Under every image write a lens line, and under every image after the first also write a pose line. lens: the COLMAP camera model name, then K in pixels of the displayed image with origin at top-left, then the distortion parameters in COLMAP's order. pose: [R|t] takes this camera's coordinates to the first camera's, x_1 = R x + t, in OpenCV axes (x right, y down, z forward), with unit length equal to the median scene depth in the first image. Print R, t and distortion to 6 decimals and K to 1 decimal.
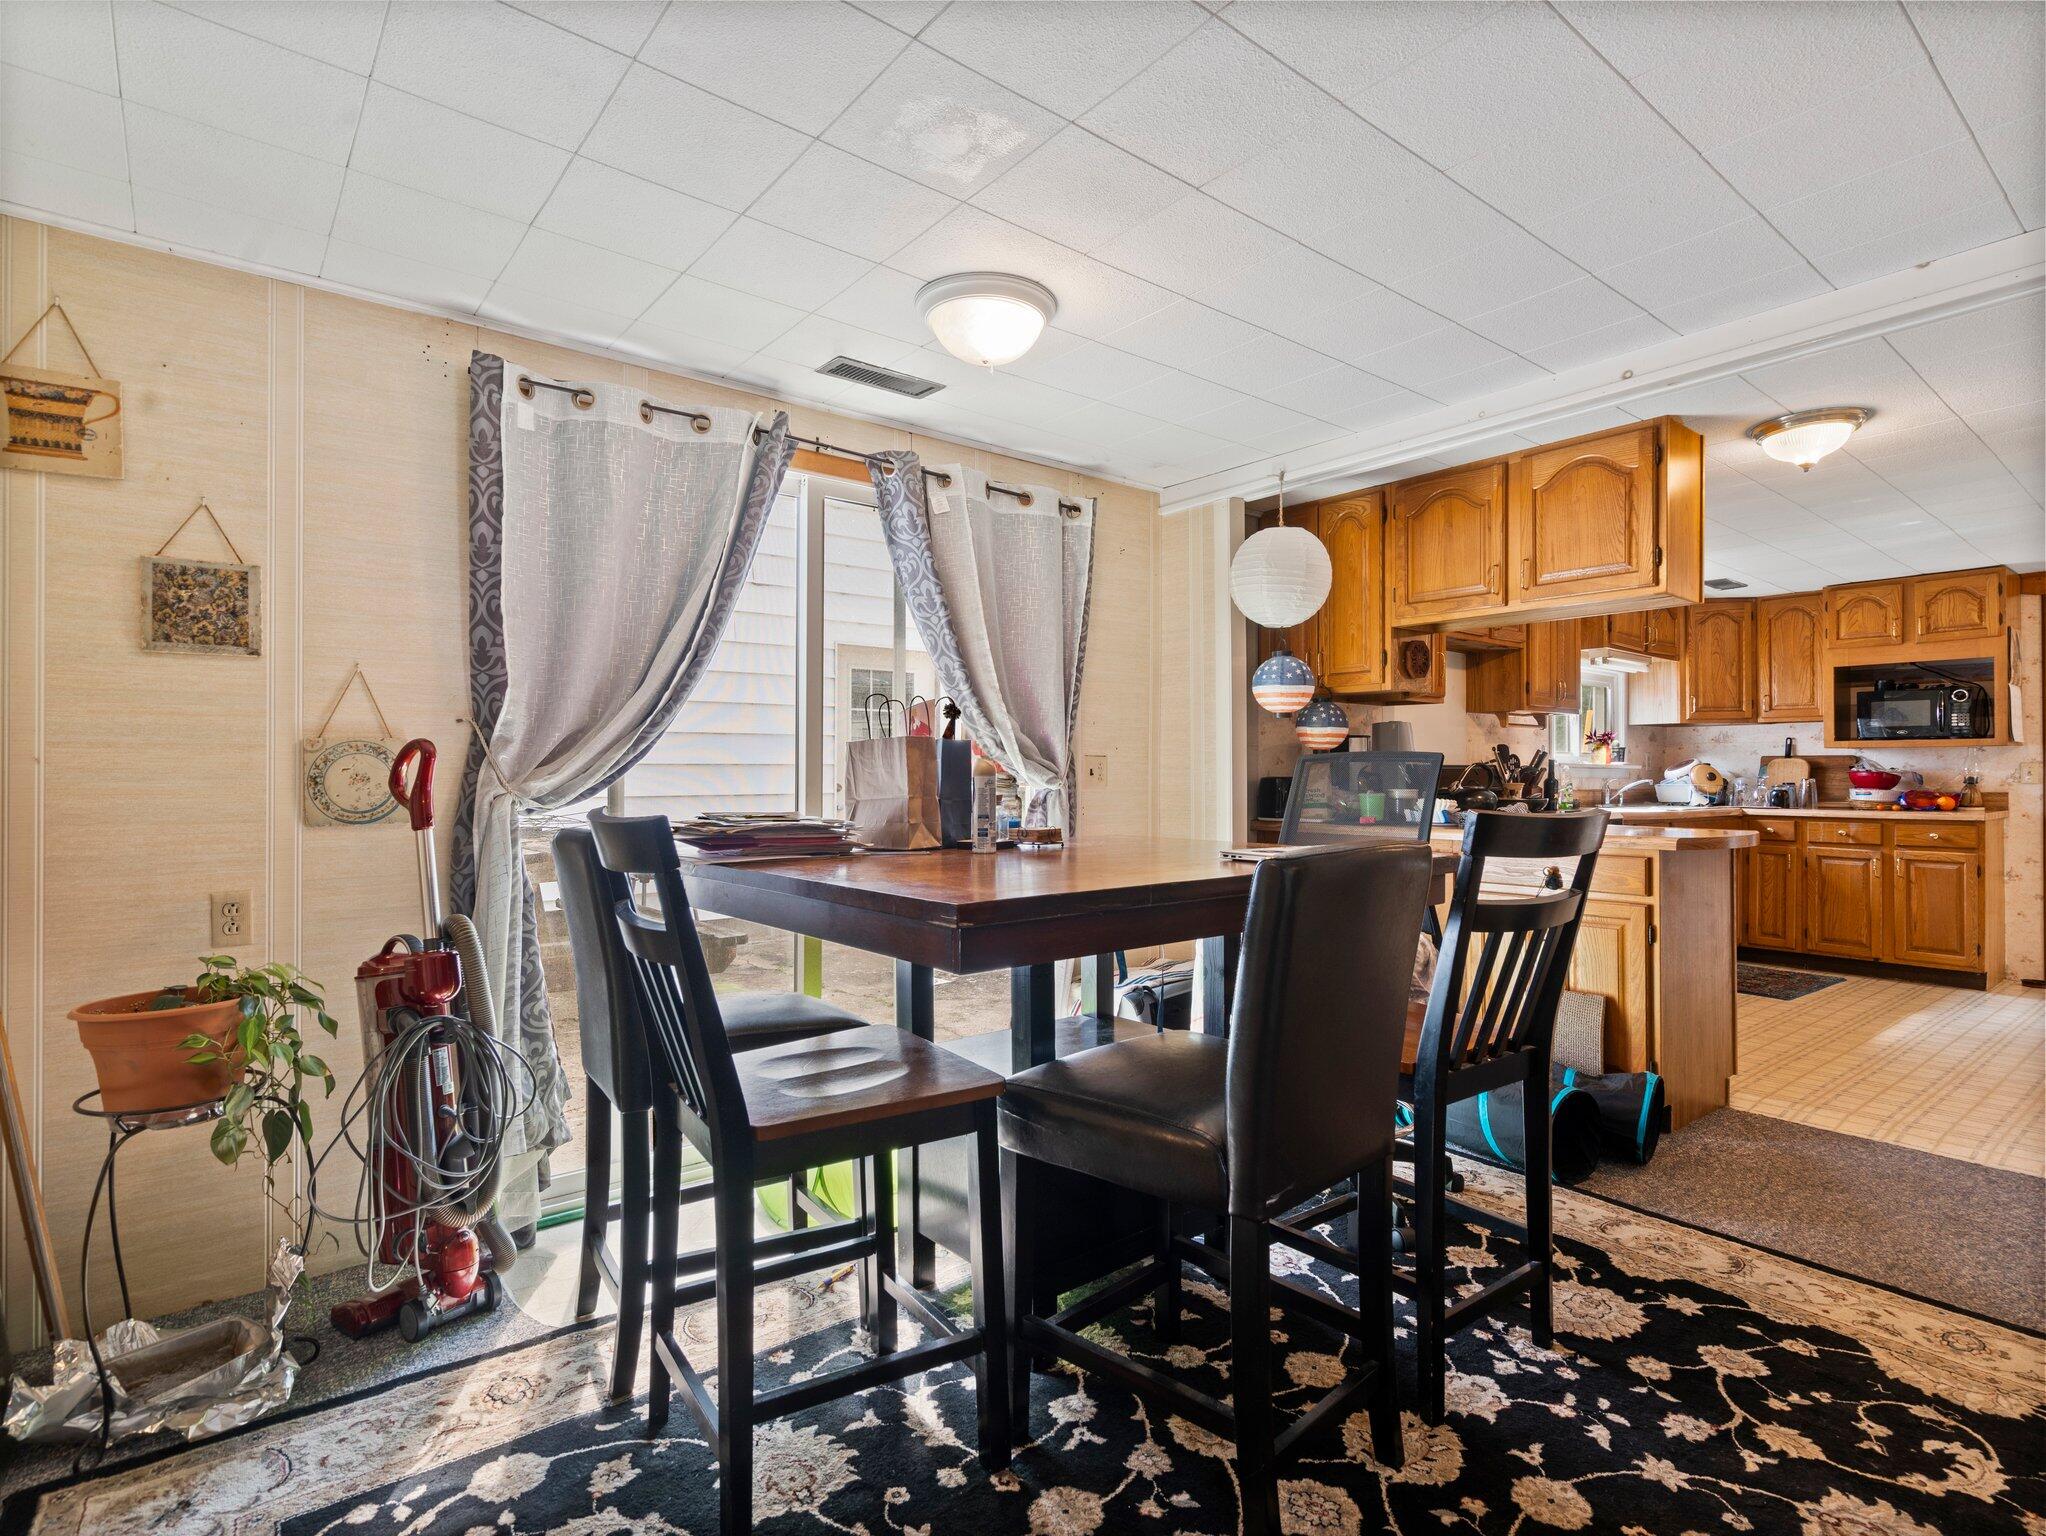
lens RADIAL K [[1033.2, 0, 1016.5], [0, 1033.2, 765.8], [0, 0, 1]] dist [-0.001178, 0.000315]
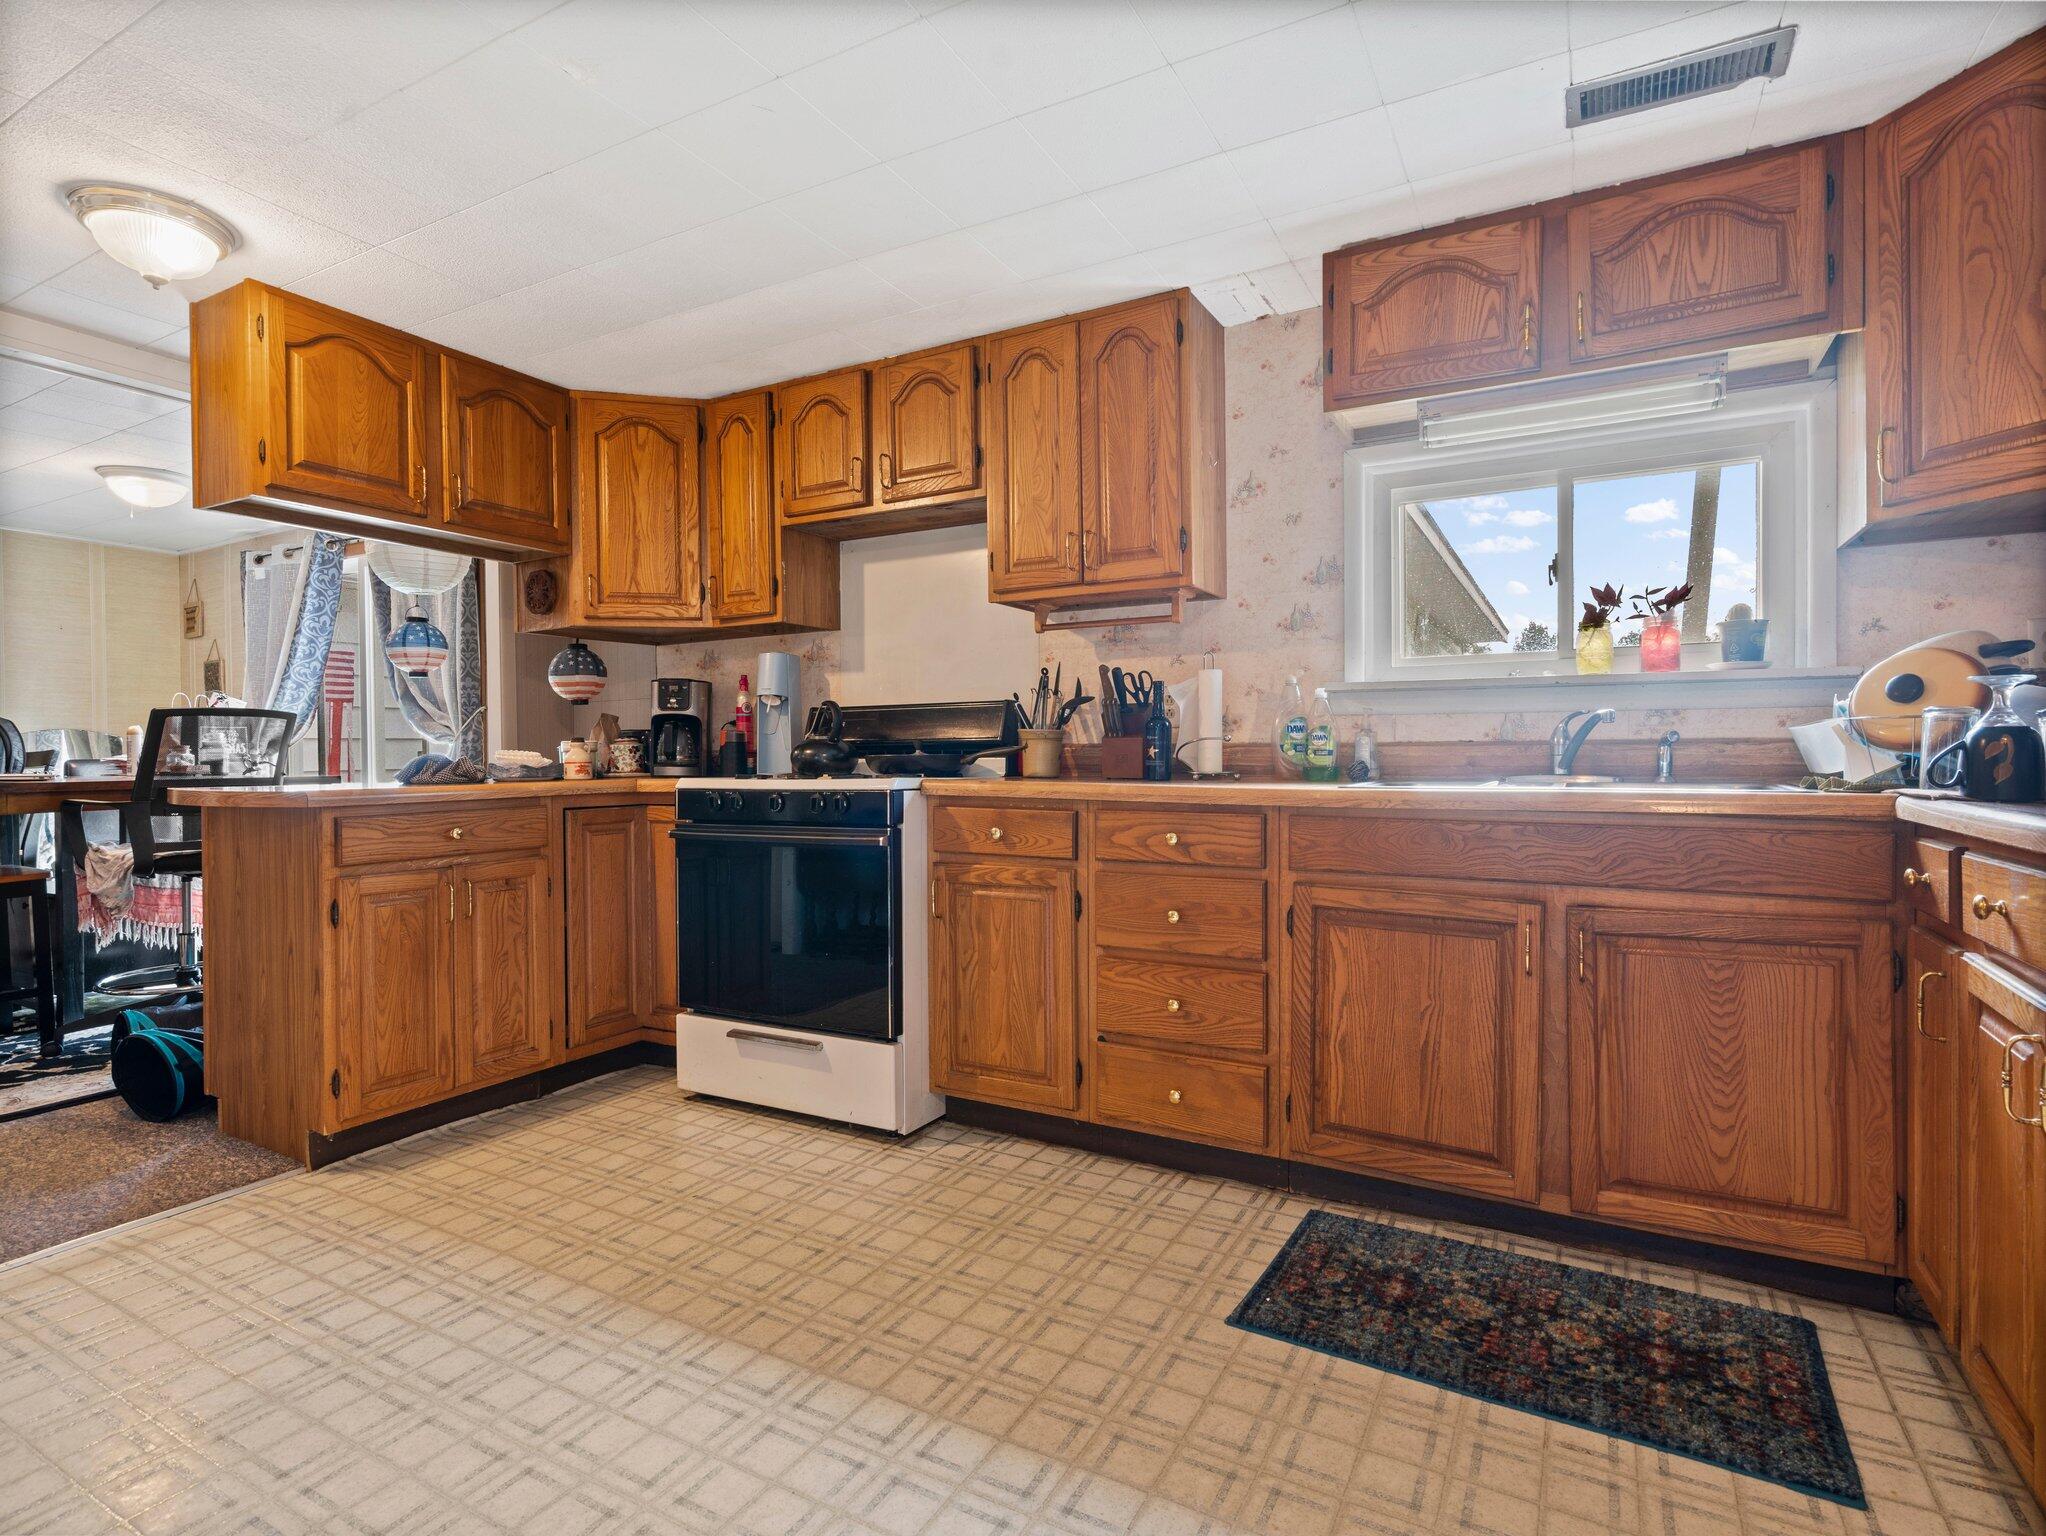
lens RADIAL K [[1033.2, 0, 1016.5], [0, 1033.2, 765.8], [0, 0, 1]] dist [-0.001178, 0.000315]
pose [[0.382161, 0.006669, -0.924072, 0.954556], [0.016221, 0.999771, 0.013924, 0.027044], [0.923953, -0.020310, 0.381966, 0.731171]]
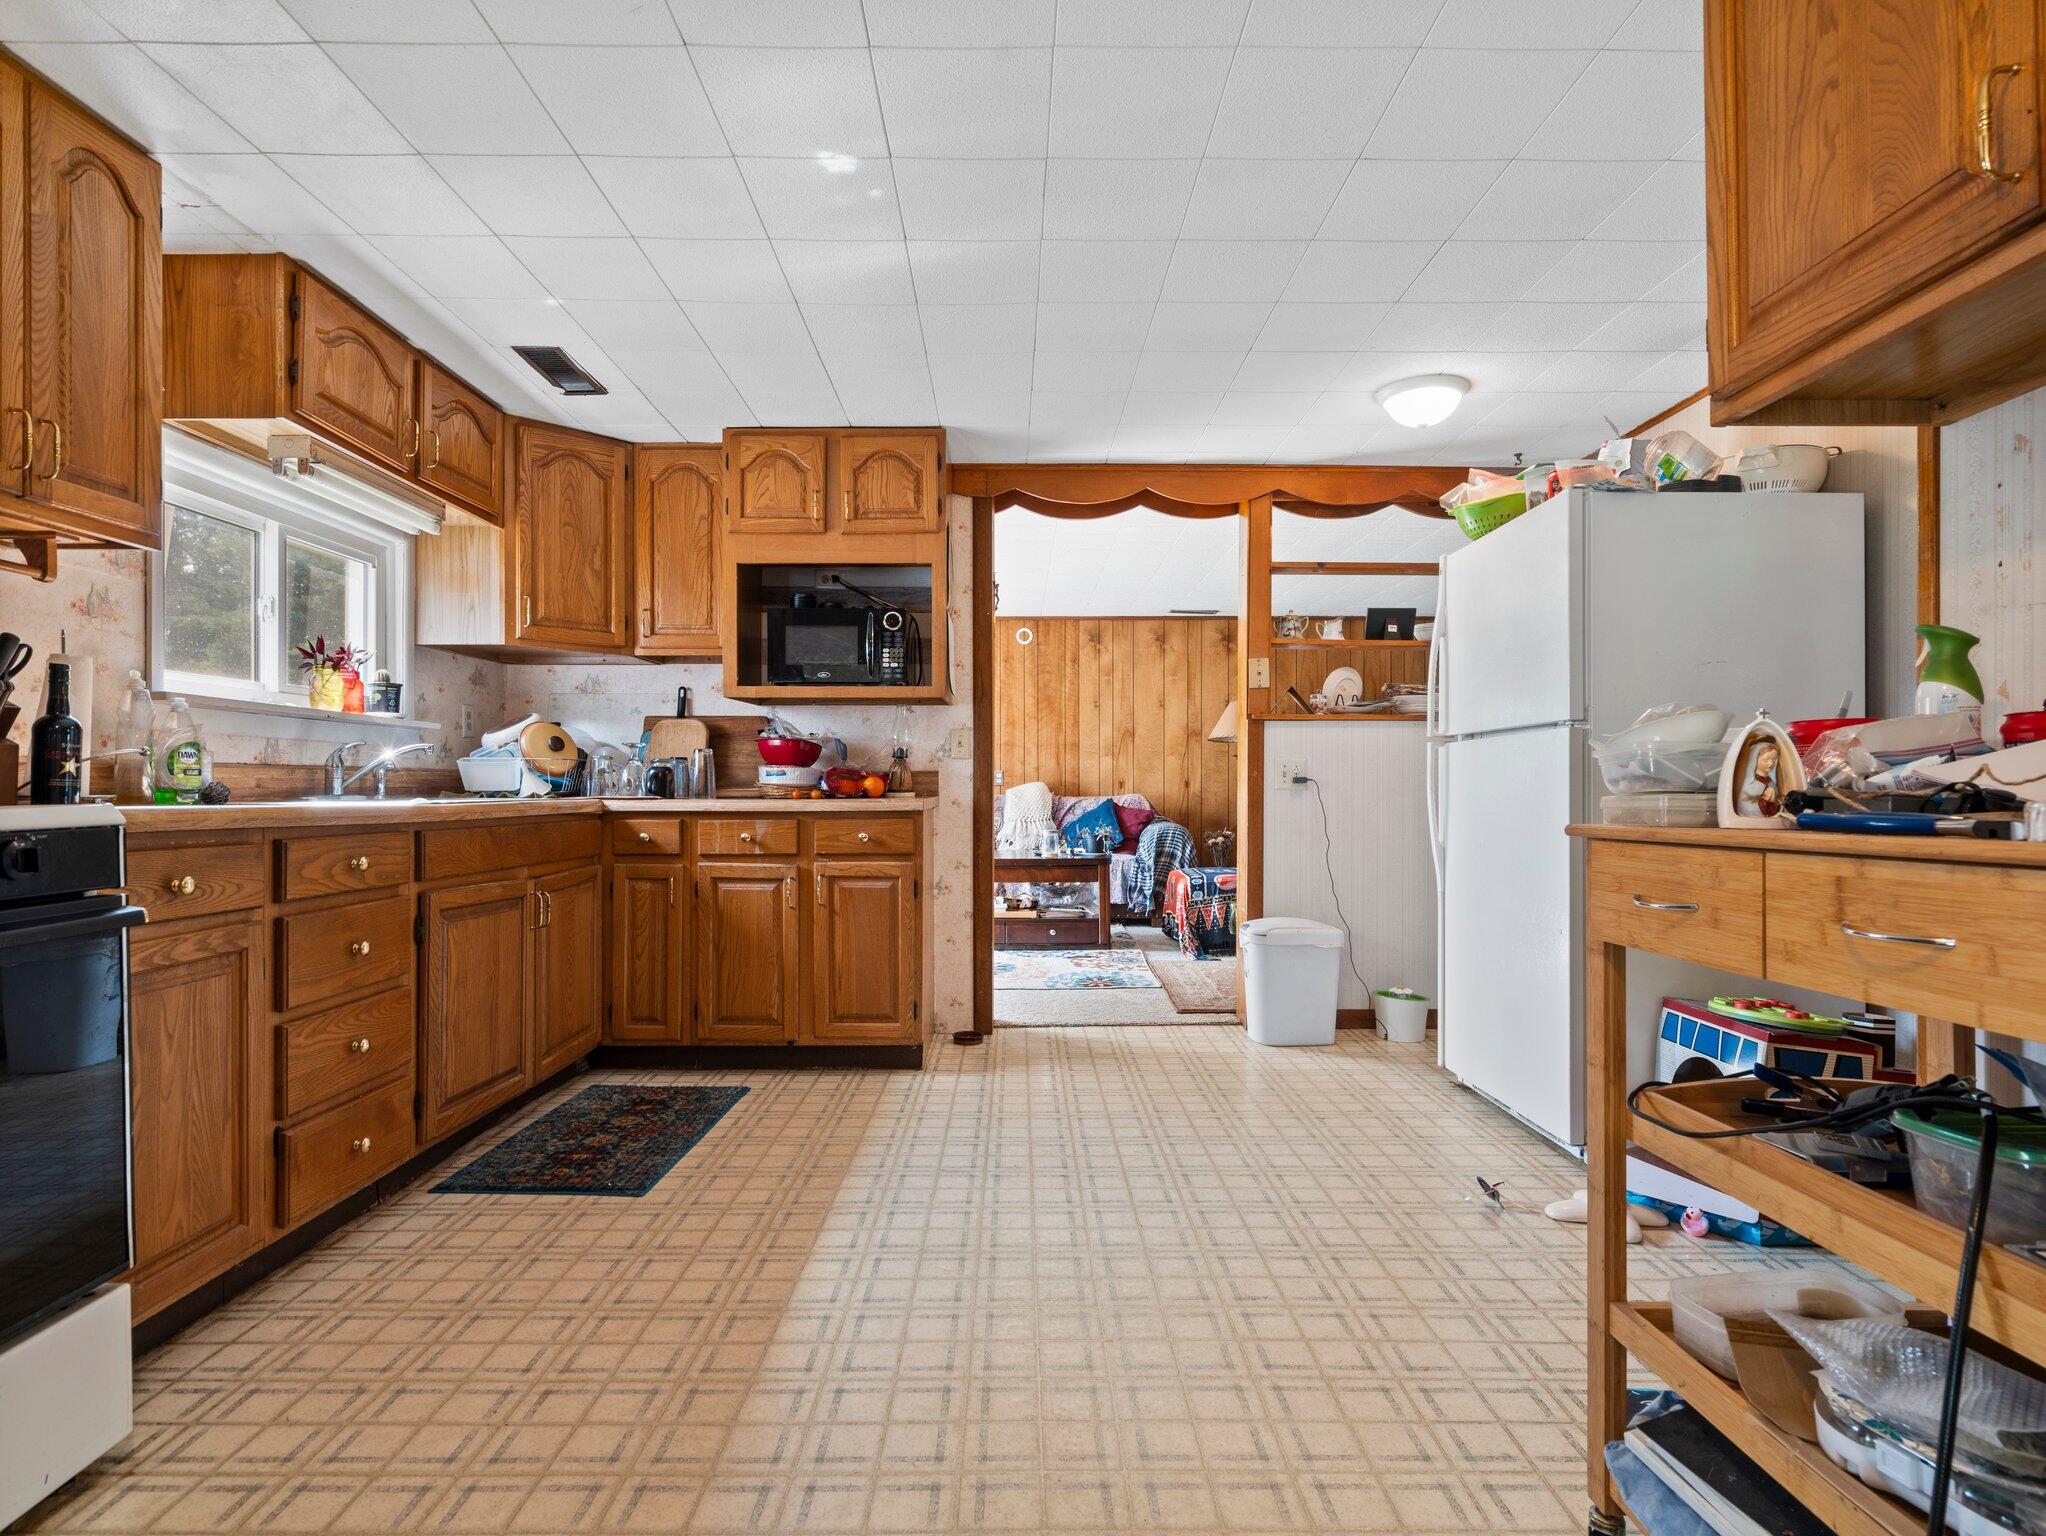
lens RADIAL K [[1048.8, 0, 1021.3], [0, 1048.8, 786.3], [0, 0, 1]] dist [-0.002580, 0.000664]
pose [[0.618535, -0.003810, 0.785748, 0.434737], [-0.004699, 0.999952, 0.008548, 0.030523], [-0.785743, -0.008980, 0.618488, 0.515655]]
